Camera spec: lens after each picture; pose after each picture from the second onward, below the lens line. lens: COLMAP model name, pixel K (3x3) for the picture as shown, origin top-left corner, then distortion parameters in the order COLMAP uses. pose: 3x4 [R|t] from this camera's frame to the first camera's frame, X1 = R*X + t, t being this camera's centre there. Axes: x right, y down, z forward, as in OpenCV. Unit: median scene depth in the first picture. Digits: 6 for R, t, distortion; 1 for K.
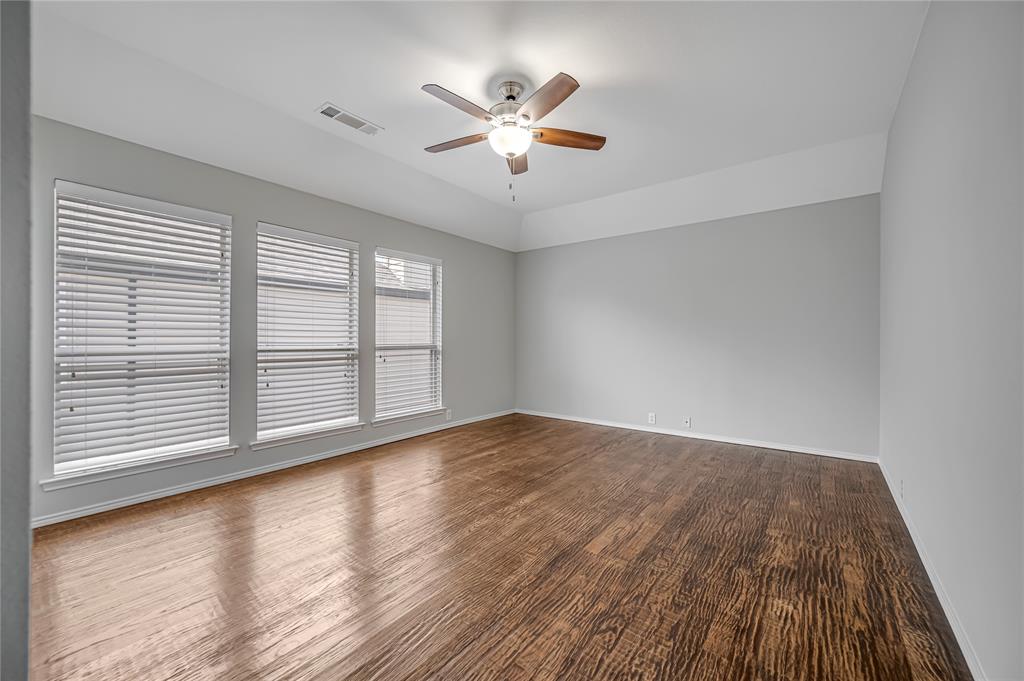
lens RADIAL K [[414.8, 0, 511.7], [0, 414.8, 340.8], [0, 0, 1]] dist [-0.000192, 0.000182]
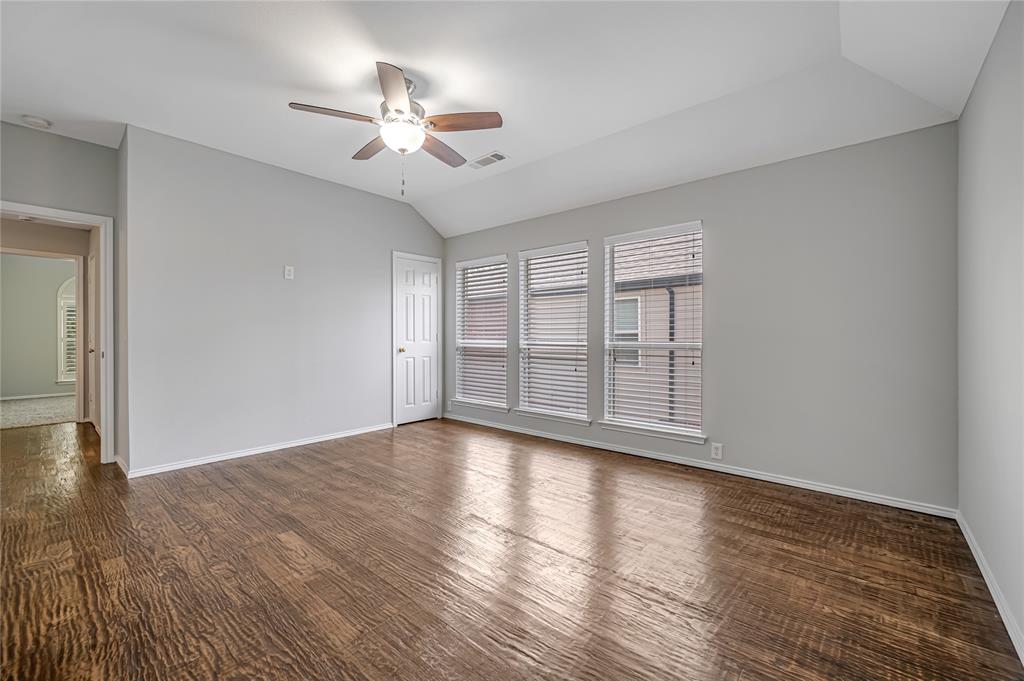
lens RADIAL K [[414.8, 0, 510.0], [0, 414.8, 337.2], [0, 0, 1]] dist [-0.000192, 0.000182]
pose [[-0.070426, 0.004038, -0.997509, 1.283006], [-0.005558, 0.999975, 0.004440, -0.007208], [0.997502, 0.005857, -0.070402, 1.747224]]
